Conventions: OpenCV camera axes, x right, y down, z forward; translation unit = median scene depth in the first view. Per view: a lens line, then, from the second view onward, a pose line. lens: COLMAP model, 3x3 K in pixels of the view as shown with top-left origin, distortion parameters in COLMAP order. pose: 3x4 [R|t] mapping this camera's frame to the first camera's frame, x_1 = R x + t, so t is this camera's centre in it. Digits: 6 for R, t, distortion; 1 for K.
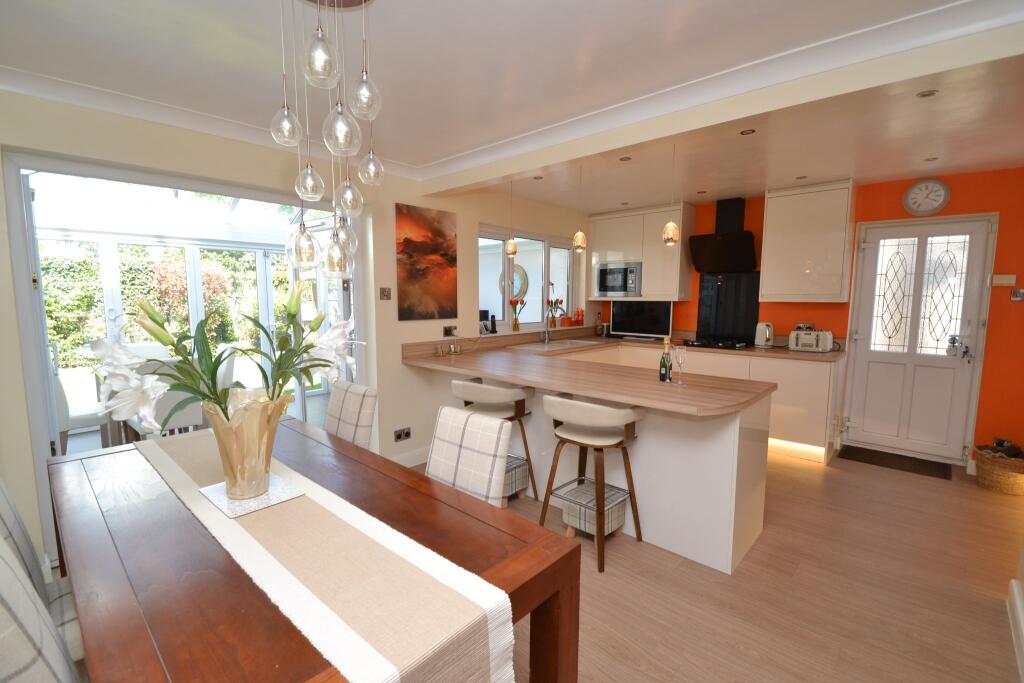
lens RADIAL K [[455.0, 0, 505.7], [0, 455.0, 345.3], [0, 0, 1]] dist [0.013571, -0.016043]
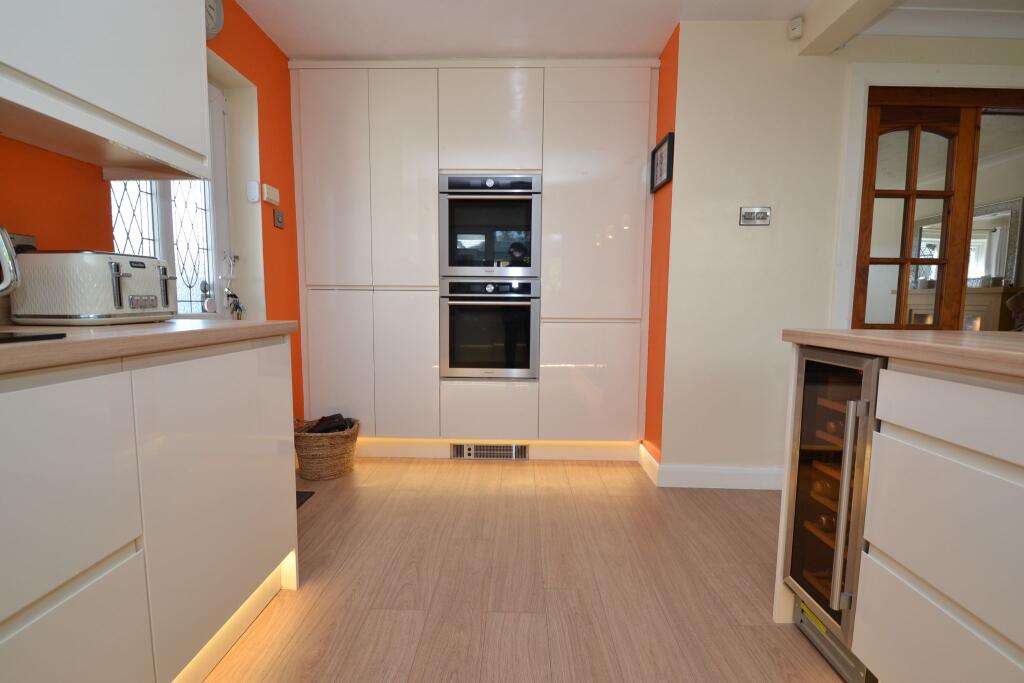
lens RADIAL K [[455.0, 0, 514.5], [0, 455.0, 345.5], [0, 0, 1]] dist [0.013571, -0.016043]
pose [[-0.667862, -0.072217, 0.740773, 0.281629], [0.075801, 0.983507, 0.164222, -0.002564], [-0.740415, 0.165829, -0.651373, 1.077332]]
